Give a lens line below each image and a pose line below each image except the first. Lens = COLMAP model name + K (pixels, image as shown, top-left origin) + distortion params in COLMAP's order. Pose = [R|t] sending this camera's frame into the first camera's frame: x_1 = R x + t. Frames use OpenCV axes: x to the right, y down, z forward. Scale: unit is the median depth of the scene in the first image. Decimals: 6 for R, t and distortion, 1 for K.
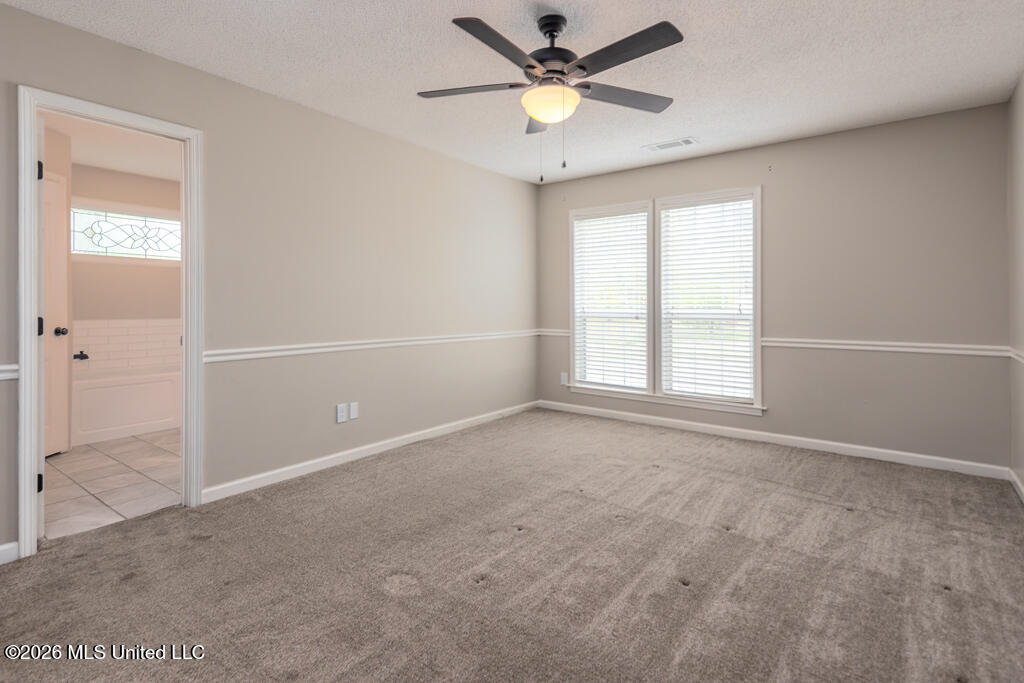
lens RADIAL K [[501.4, 0, 513.8], [0, 501.4, 335.1], [0, 0, 1]] dist [0.055915, -0.020371]
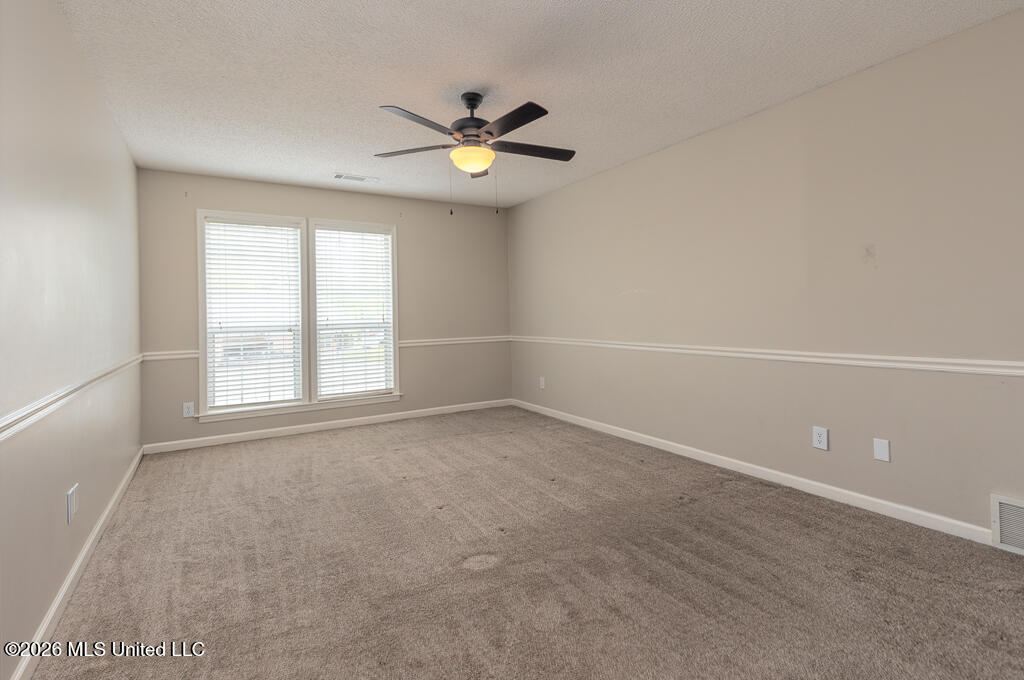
lens RADIAL K [[501.4, 0, 513.8], [0, 501.4, 333.6], [0, 0, 1]] dist [0.055915, -0.020371]
pose [[0.372129, -0.048346, 0.926921, -0.554445], [0.076901, 0.996815, 0.021118, -0.015858], [-0.924990, 0.063422, 0.374661, 0.215116]]
